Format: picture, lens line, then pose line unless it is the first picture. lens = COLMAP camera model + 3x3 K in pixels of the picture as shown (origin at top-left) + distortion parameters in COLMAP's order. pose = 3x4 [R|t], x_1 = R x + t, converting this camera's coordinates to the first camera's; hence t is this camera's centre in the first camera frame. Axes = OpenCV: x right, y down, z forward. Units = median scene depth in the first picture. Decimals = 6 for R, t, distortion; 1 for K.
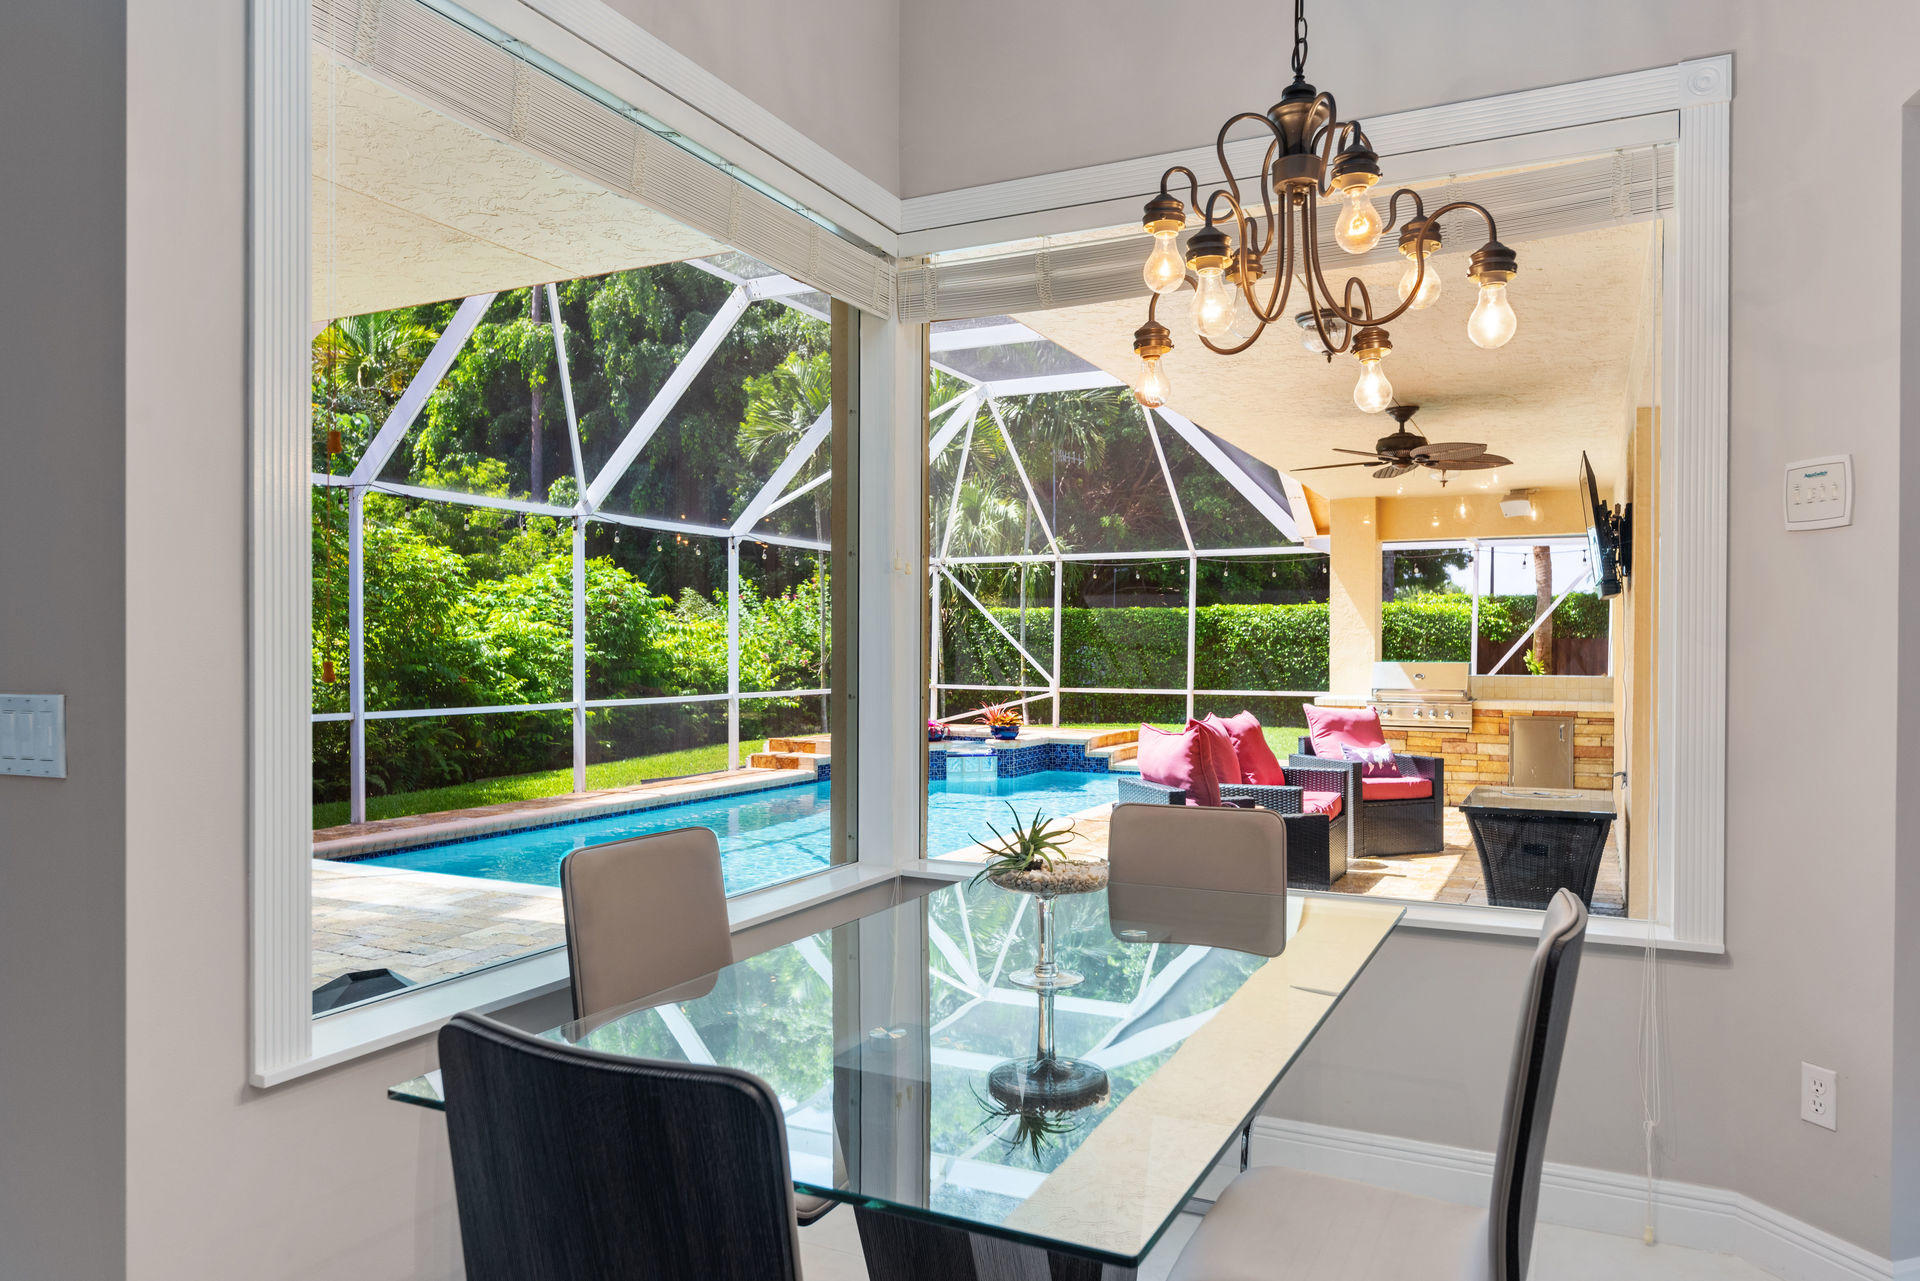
lens RADIAL K [[1271.1, 0, 962.5], [0, 1271.1, 659.2], [0, 0, 1]] dist [-0.000315, -0.000618]
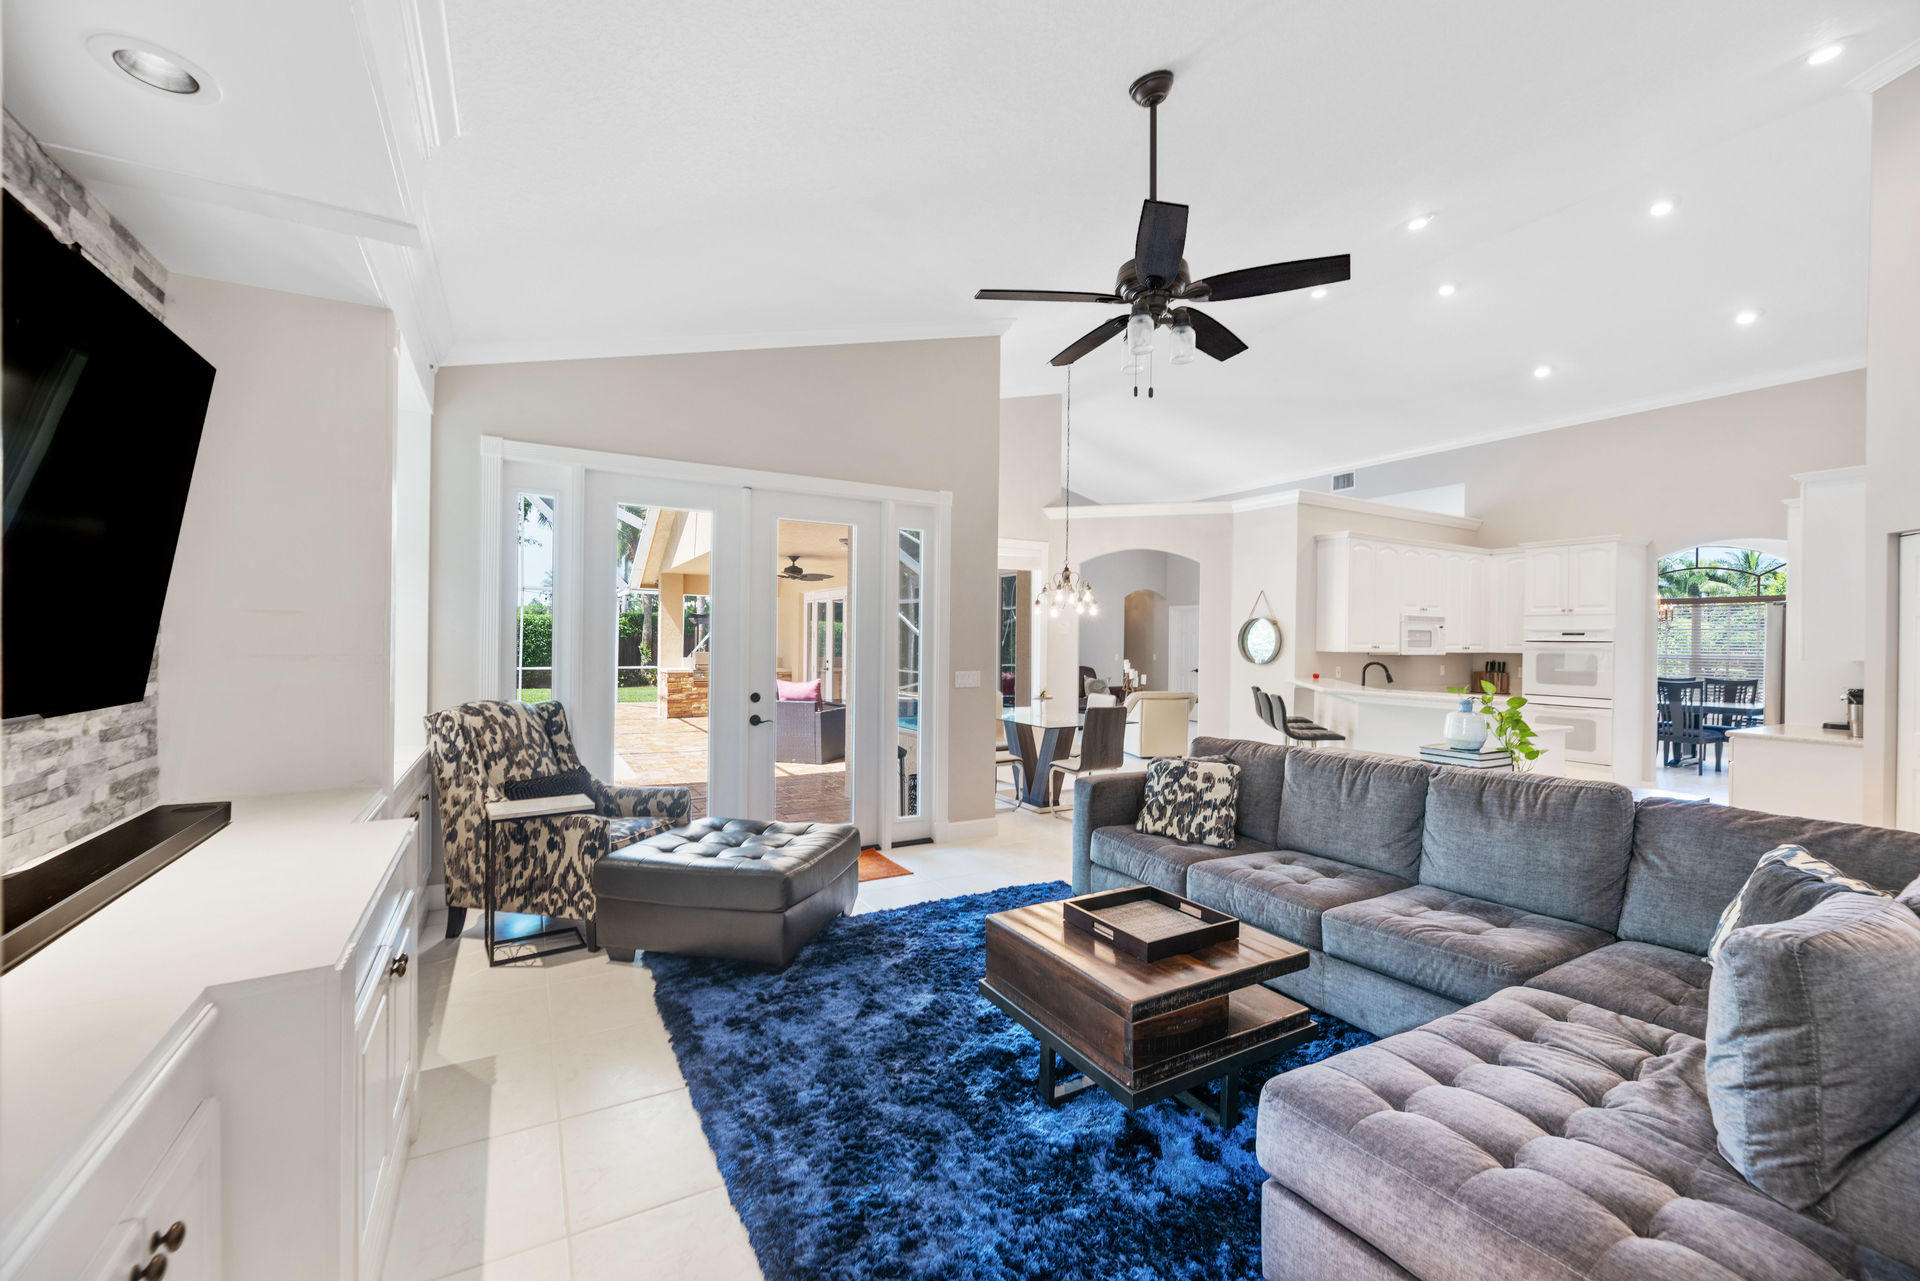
lens RADIAL K [[779.8, 0, 960.7], [0, 779.8, 651.0], [0, 0, 1]] dist [0.000362, -0.000365]
pose [[0.555811, -0.006355, 0.831284, -0.428712], [-0.002617, 0.999952, 0.009394, -0.010676], [-0.831304, -0.007396, 0.555768, -0.092812]]
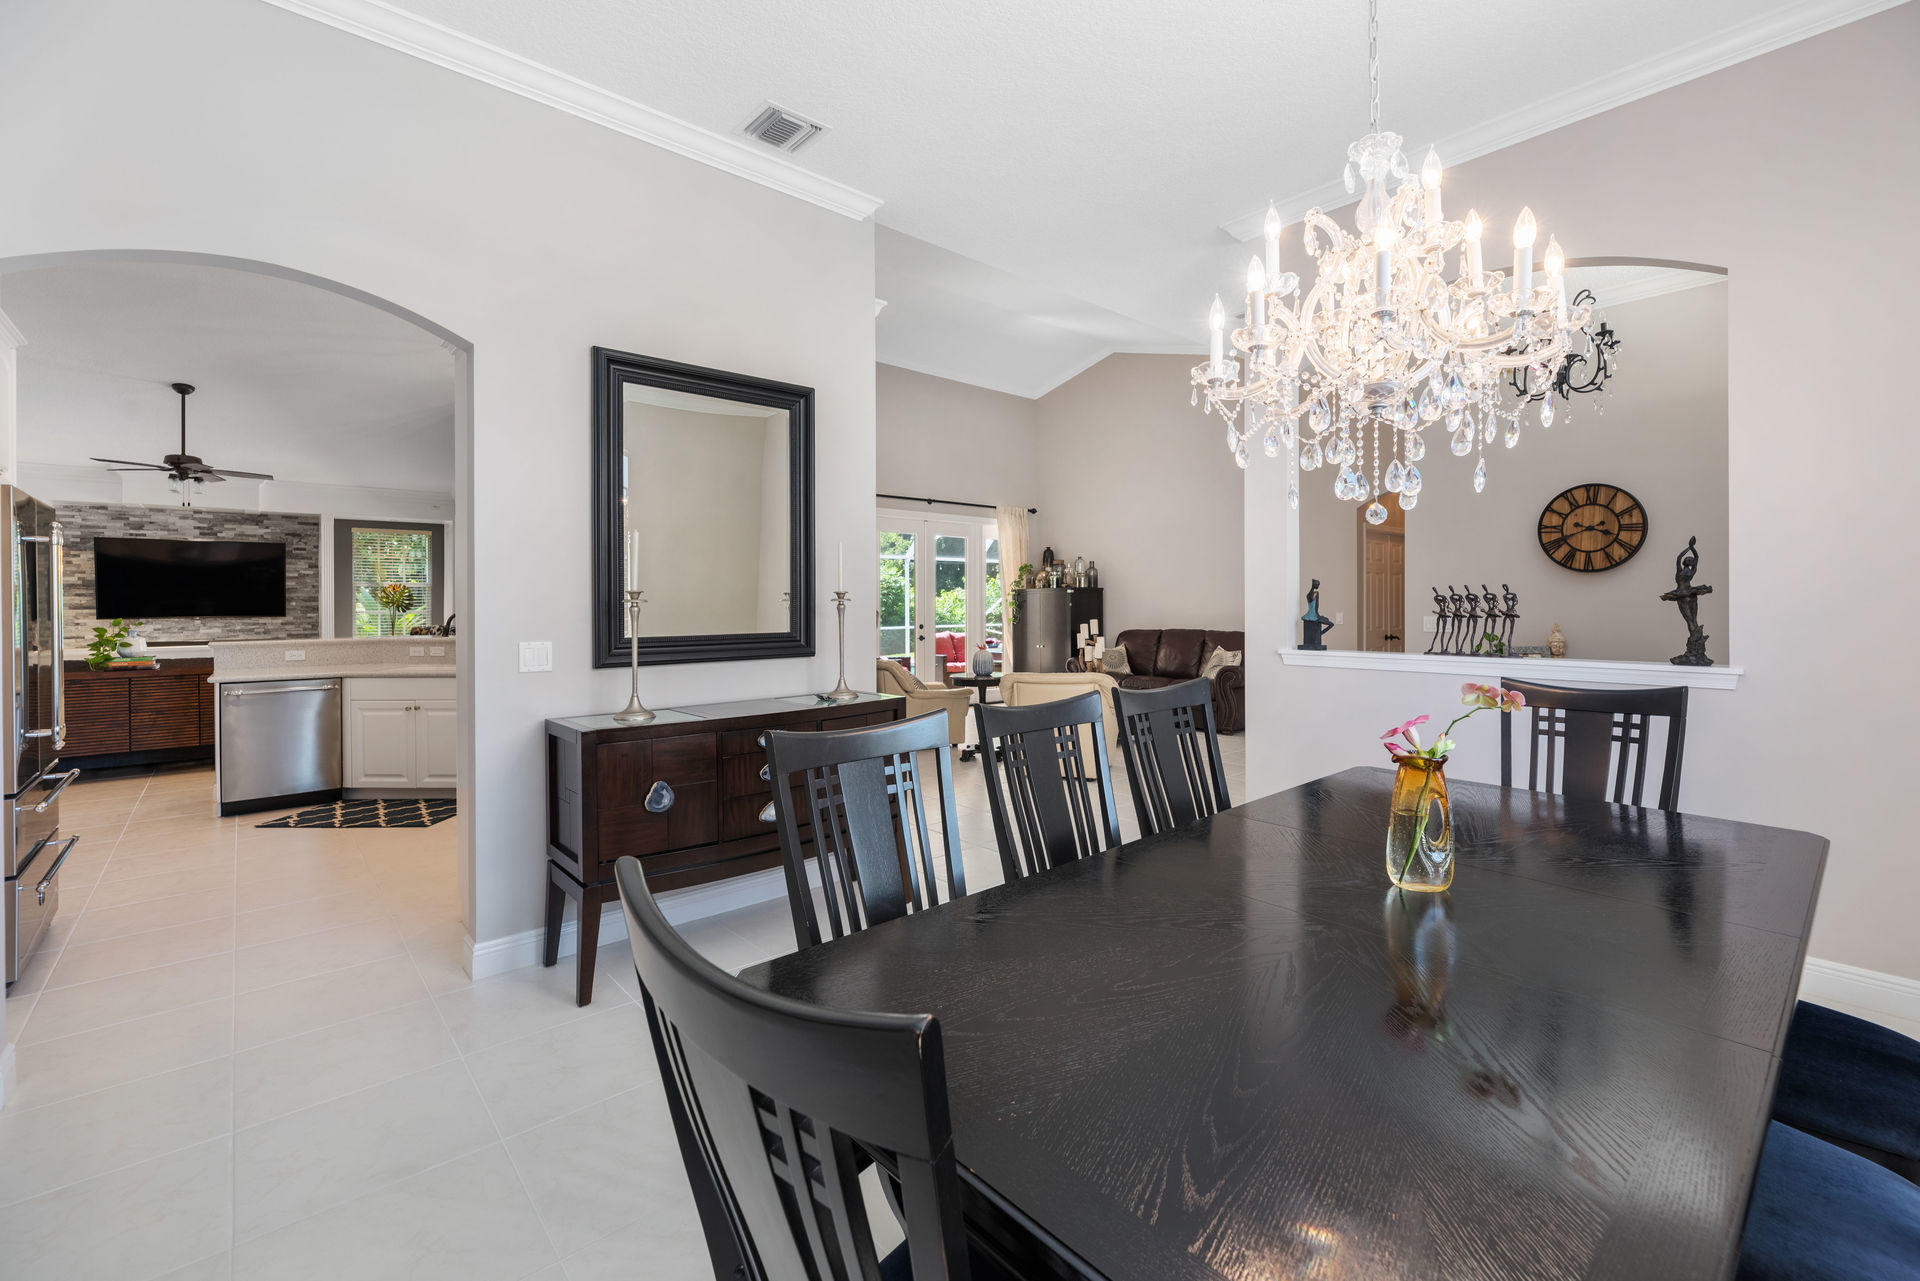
lens RADIAL K [[810.0, 0, 987.7], [0, 810.0, 601.3], [0, 0, 1]] dist [-0.001717, -0.000328]
pose [[0.929699, -0.010102, -0.368182, 0.504742], [0.006335, 0.999915, -0.011439, -0.000305], [0.368266, 0.008302, 0.929683, -0.334619]]
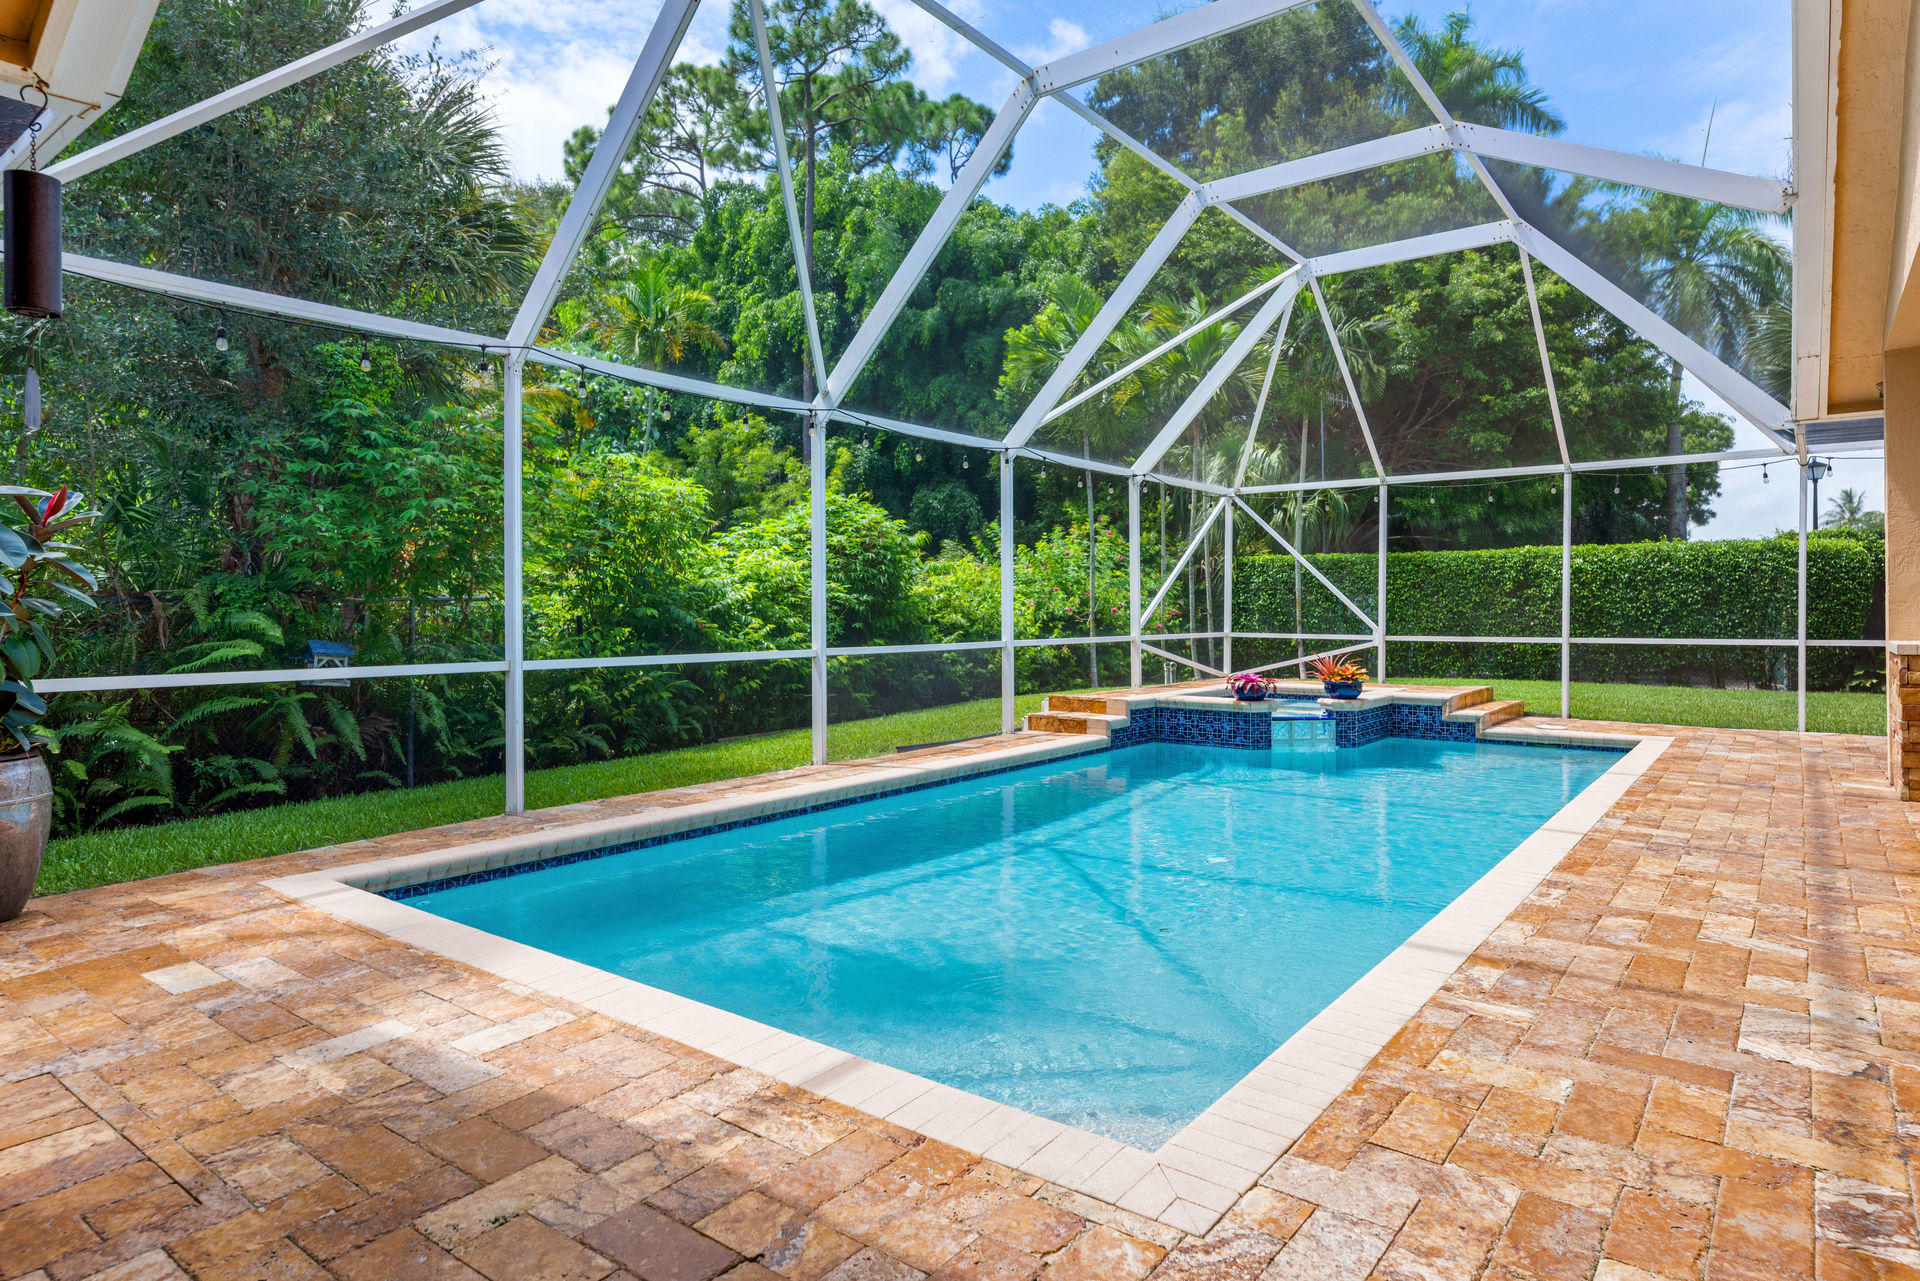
lens RADIAL K [[1088.8, 0, 977.3], [0, 1088.8, 606.5], [0, 0, 1]] dist [-0.003632, -0.000657]
pose [[0.983104, -0.006684, -0.182925, -0.070447], [0.004393, 0.999907, -0.012927, 0.014148], [0.182994, 0.011905, 0.983042, 0.305294]]
